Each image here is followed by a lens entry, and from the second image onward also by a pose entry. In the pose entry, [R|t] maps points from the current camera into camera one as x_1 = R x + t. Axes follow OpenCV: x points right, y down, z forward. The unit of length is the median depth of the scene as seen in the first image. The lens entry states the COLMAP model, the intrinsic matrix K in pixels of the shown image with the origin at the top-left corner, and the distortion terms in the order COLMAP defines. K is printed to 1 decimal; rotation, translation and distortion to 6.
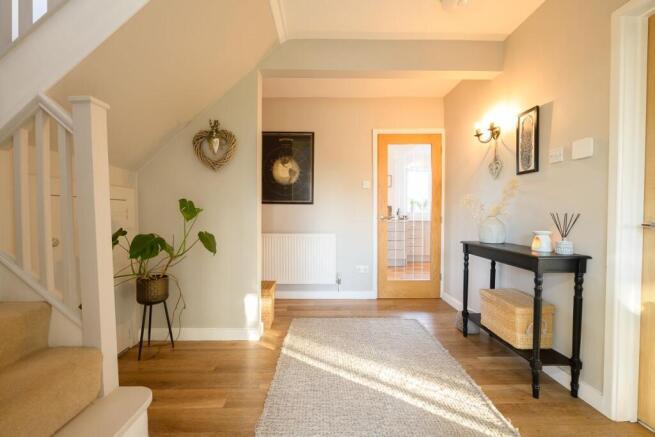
lens RADIAL K [[260.7, 0, 327.9], [0, 260.7, 219.6], [0, 0, 1]] dist [-0.010200, 0.000303]
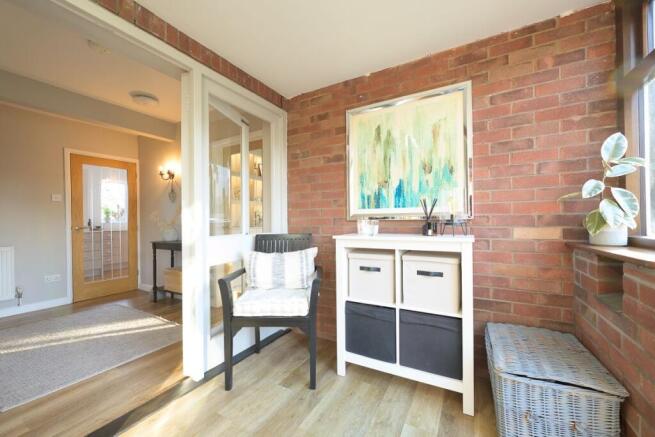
lens RADIAL K [[260.7, 0, 330.0], [0, 260.7, 221.4], [0, 0, 1]] dist [-0.010200, 0.000303]
pose [[0.512335, -0.008756, 0.858741, -0.189422], [0.032120, 0.999444, -0.008972, 0.007344], [-0.858185, 0.032179, 0.512332, -0.506040]]
